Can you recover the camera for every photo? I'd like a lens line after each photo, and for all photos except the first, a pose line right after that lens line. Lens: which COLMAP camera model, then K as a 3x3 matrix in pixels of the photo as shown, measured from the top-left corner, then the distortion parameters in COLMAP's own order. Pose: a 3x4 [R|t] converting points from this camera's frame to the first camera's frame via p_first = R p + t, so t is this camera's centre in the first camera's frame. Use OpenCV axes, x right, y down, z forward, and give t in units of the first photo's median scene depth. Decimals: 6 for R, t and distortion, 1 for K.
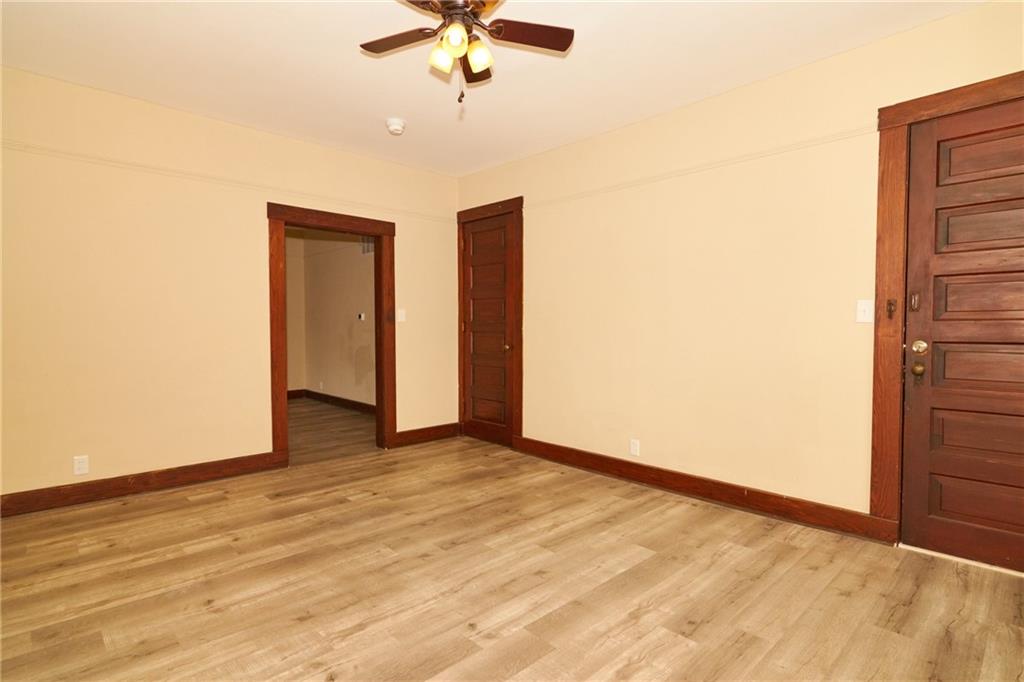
lens RADIAL K [[518.2, 0, 506.1], [0, 518.2, 331.0], [0, 0, 1]] dist [0.001685, -0.001867]
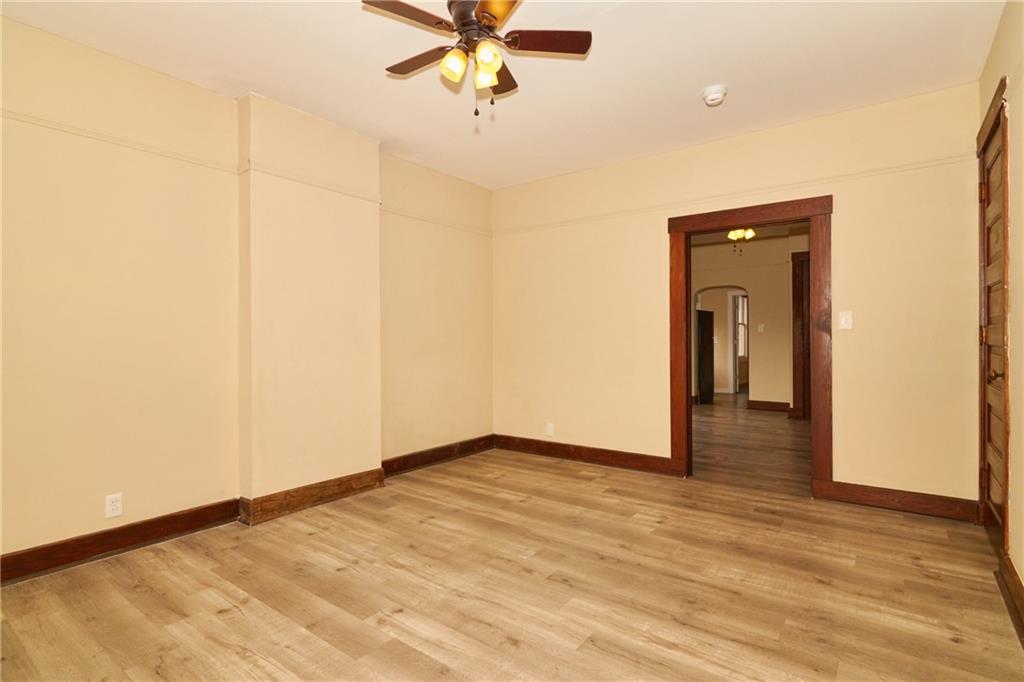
lens RADIAL K [[518.2, 0, 506.1], [0, 518.2, 331.0], [0, 0, 1]] dist [0.001685, -0.001867]
pose [[0.161841, -0.013629, -0.986723, 0.765073], [-0.003378, 0.999891, -0.014365, -0.005572], [0.986811, 0.005658, 0.161777, 0.752418]]
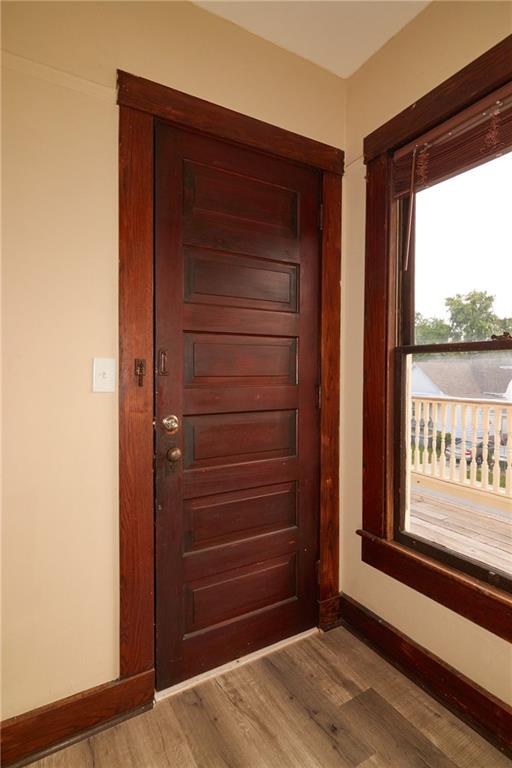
lens RADIAL K [[388.7, 0, 256.0], [0, 388.7, 384.0], [0, 0, 1]] dist [0.001685, -0.001867]
pose [[0.230814, -0.024556, 0.972688, 0.267016], [0.012968, 0.999670, 0.022160, -0.035835], [-0.972911, 0.007499, 0.231057, 0.721104]]
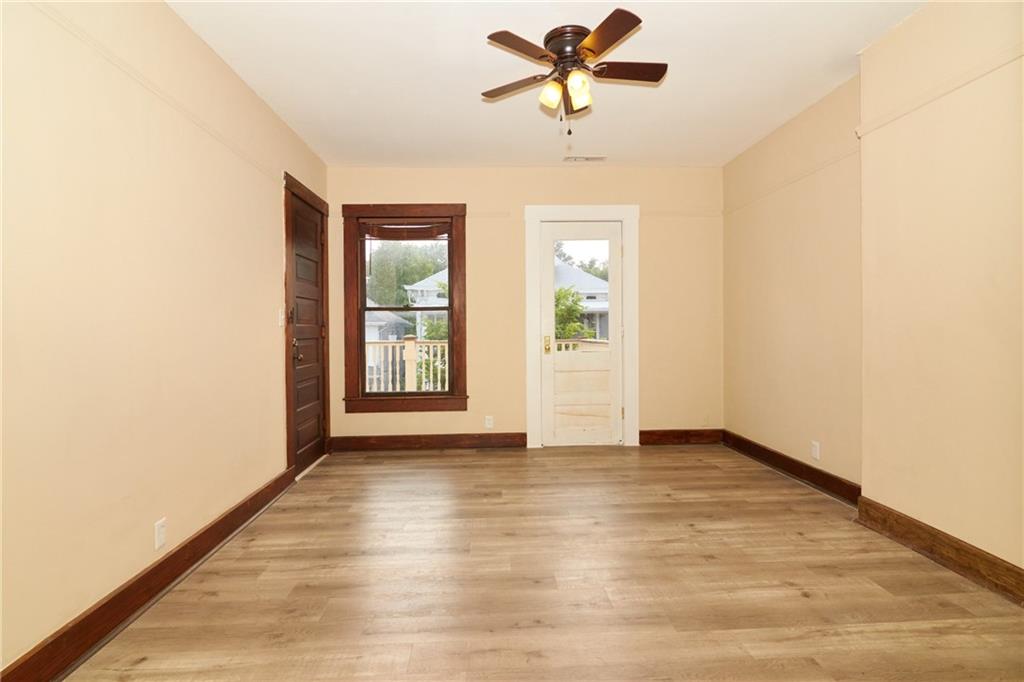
lens RADIAL K [[518.2, 0, 506.1], [0, 518.2, 331.0], [0, 0, 1]] dist [0.001685, -0.001867]
pose [[-0.754864, 0.005313, 0.655860, -0.620534], [0.017802, 0.999765, 0.012390, -0.010136], [-0.655640, 0.021029, -0.754781, 1.660357]]
